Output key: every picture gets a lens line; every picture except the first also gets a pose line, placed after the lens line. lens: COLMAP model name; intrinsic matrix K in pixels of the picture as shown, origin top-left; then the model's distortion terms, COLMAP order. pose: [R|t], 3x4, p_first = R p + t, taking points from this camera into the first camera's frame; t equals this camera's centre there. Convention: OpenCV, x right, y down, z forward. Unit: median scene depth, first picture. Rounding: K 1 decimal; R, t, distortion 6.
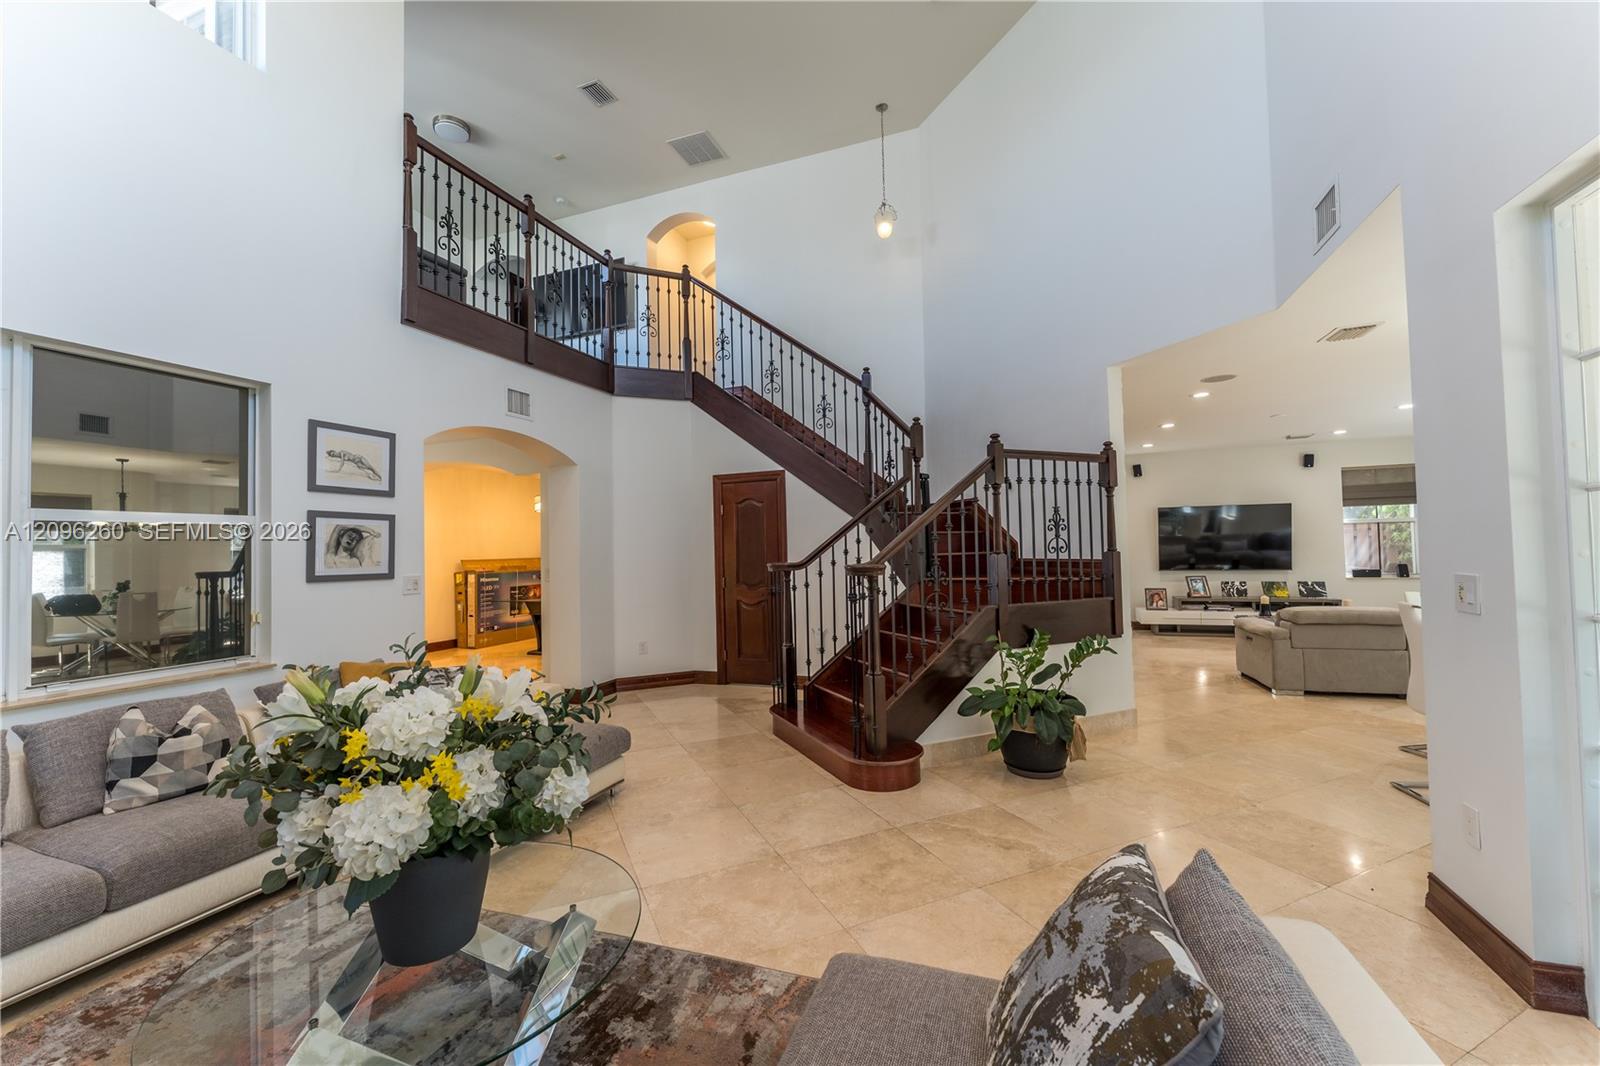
lens RADIAL K [[635.8, 0, 800.8], [0, 635.8, 530.5], [0, 0, 1]] dist [-0.003387, 0.000063]
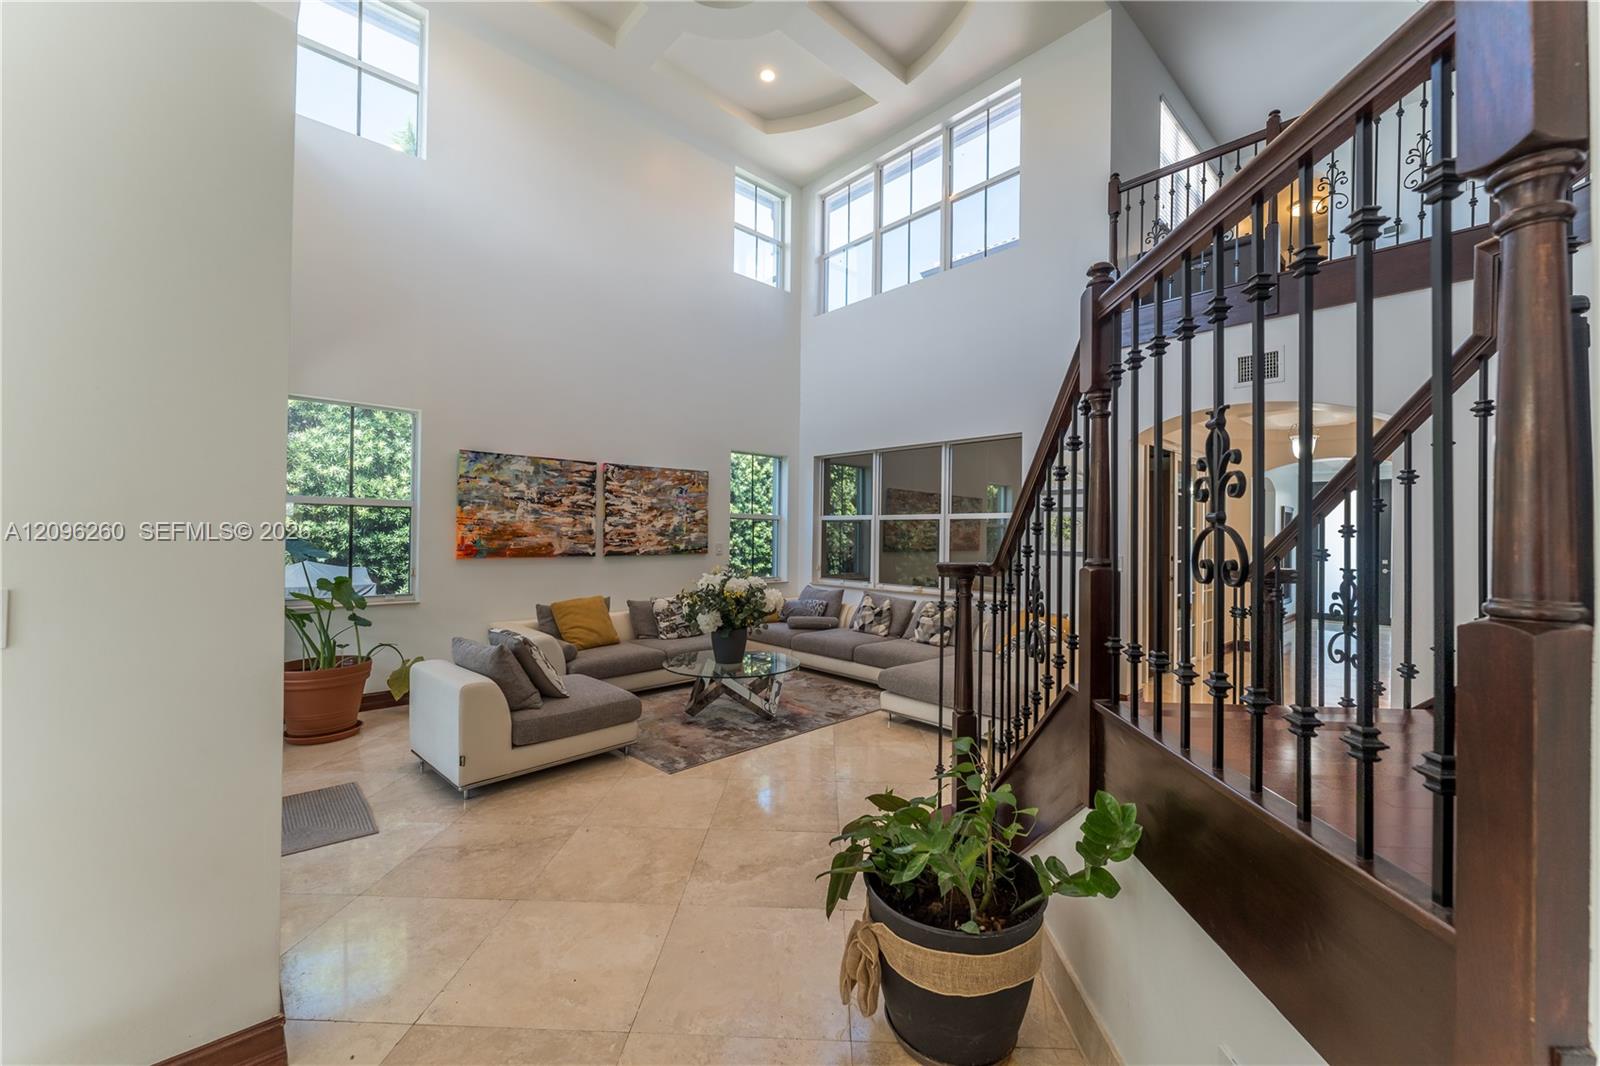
lens RADIAL K [[635.8, 0, 800.7], [0, 635.8, 534.6], [0, 0, 1]] dist [-0.003387, 0.000063]
pose [[-0.446043, 0.015404, -0.894879, 0.818587], [0.021396, 0.999750, 0.006544, 0.010489], [0.894756, -0.016228, -0.446261, 1.106956]]
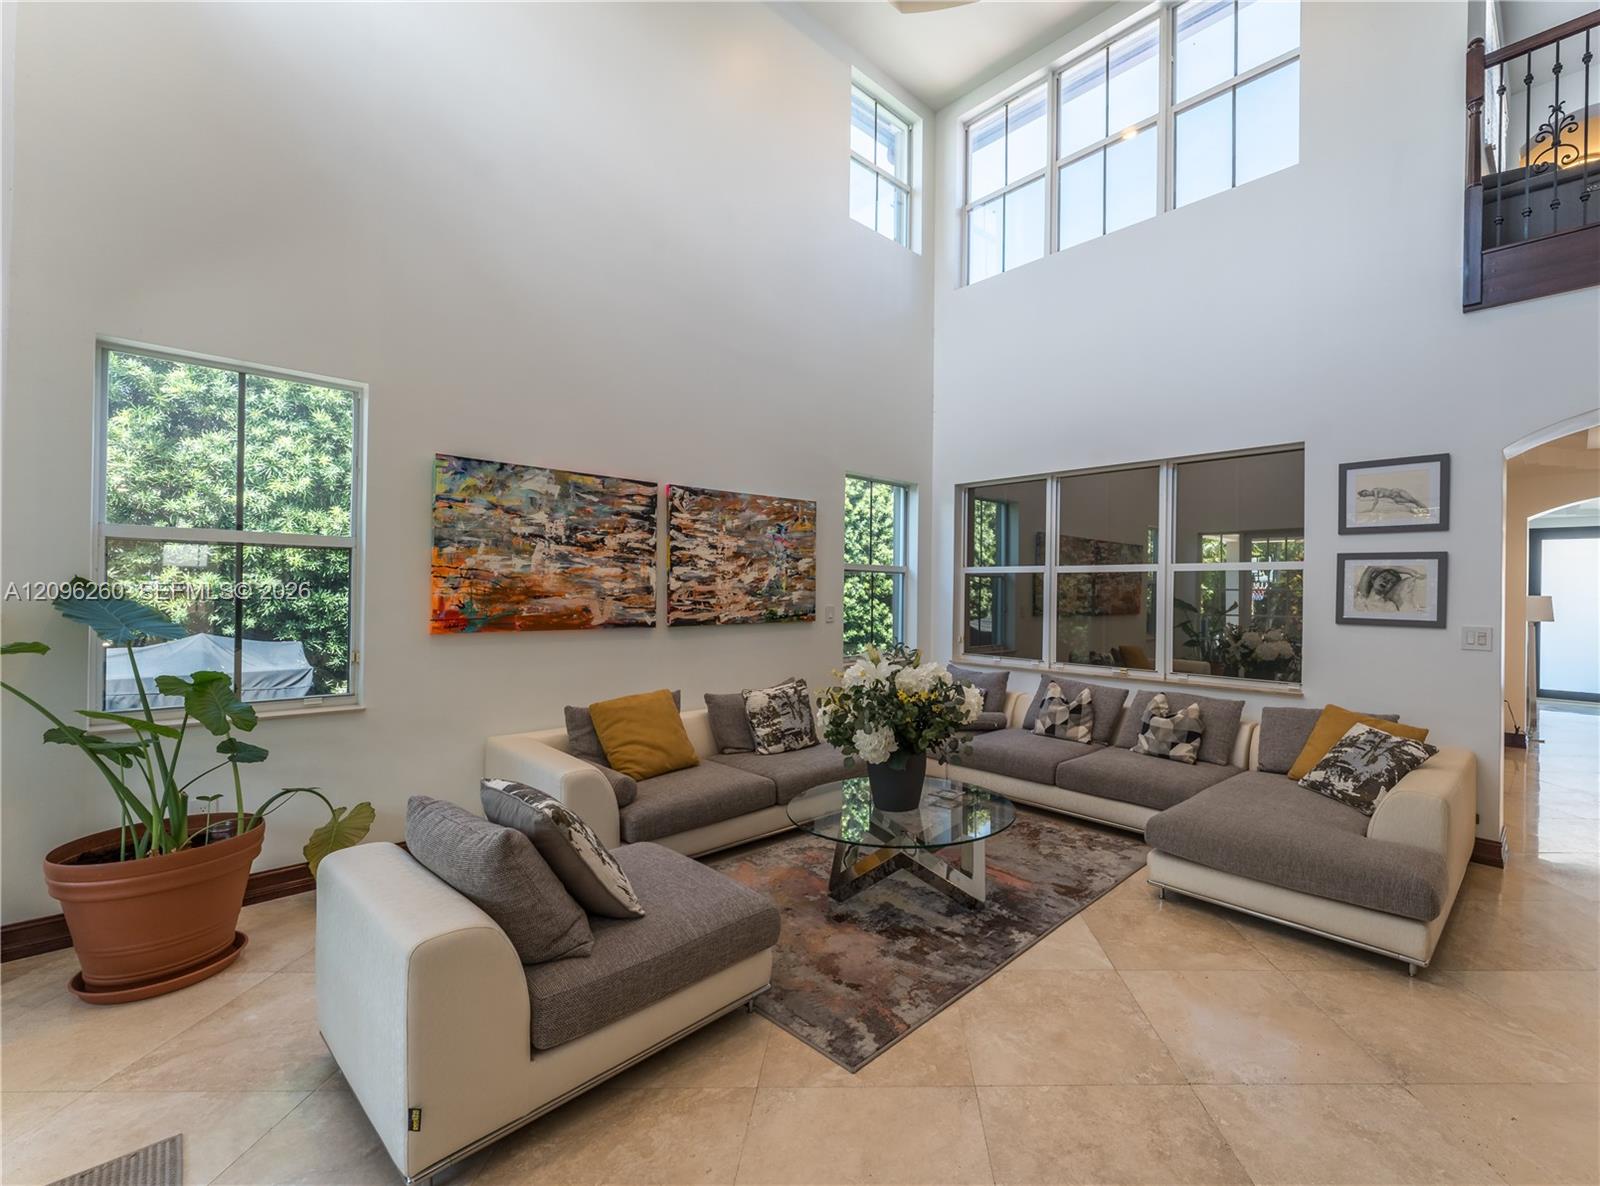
lens RADIAL K [[707.5, 0, 890.9], [0, 707.5, 591.4], [0, 0, 1]] dist [-0.003743, -0.000313]
pose [[-0.394154, 0.014355, -0.918932, 0.532432], [0.020888, 0.999760, 0.006658, 0.006320], [0.918807, -0.016571, -0.394359, 0.744476]]
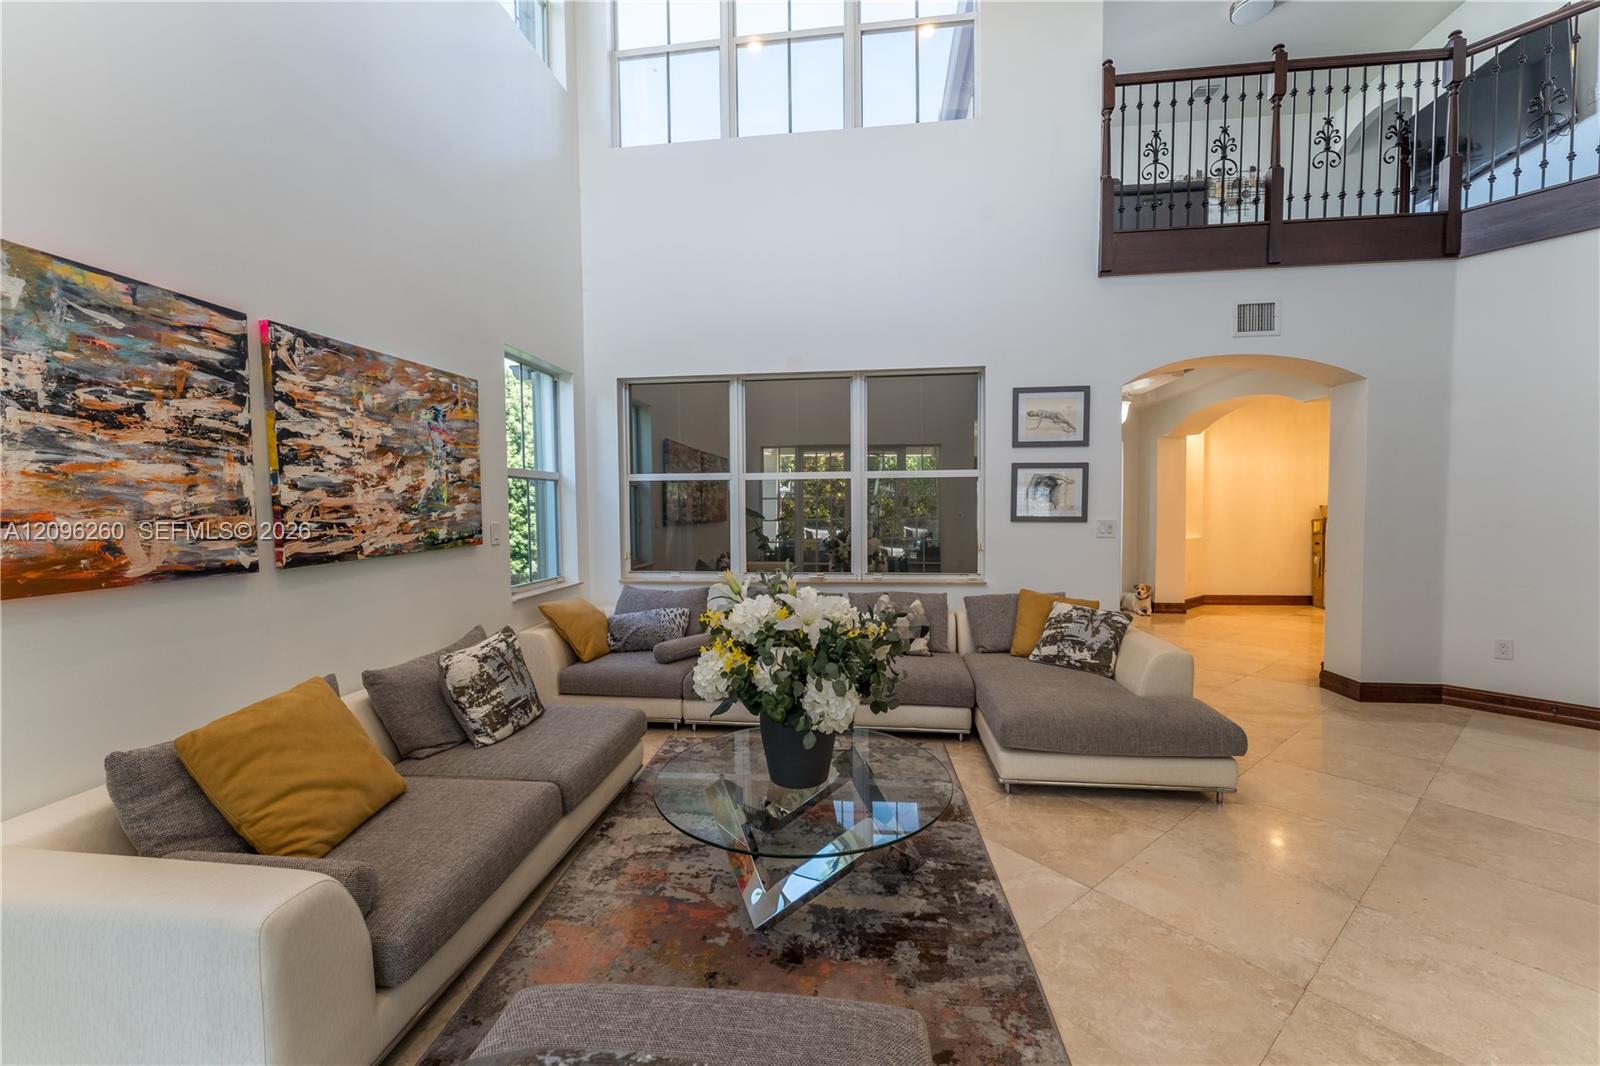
lens RADIAL K [[635.8, 0, 801.2], [0, 635.8, 531.6], [0, 0, 1]] dist [-0.003387, 0.000063]
pose [[0.240609, 0.061300, -0.968685, 0.312318], [0.030137, 0.997051, 0.070580, 0.001407], [0.970154, -0.046175, 0.238052, 0.286747]]
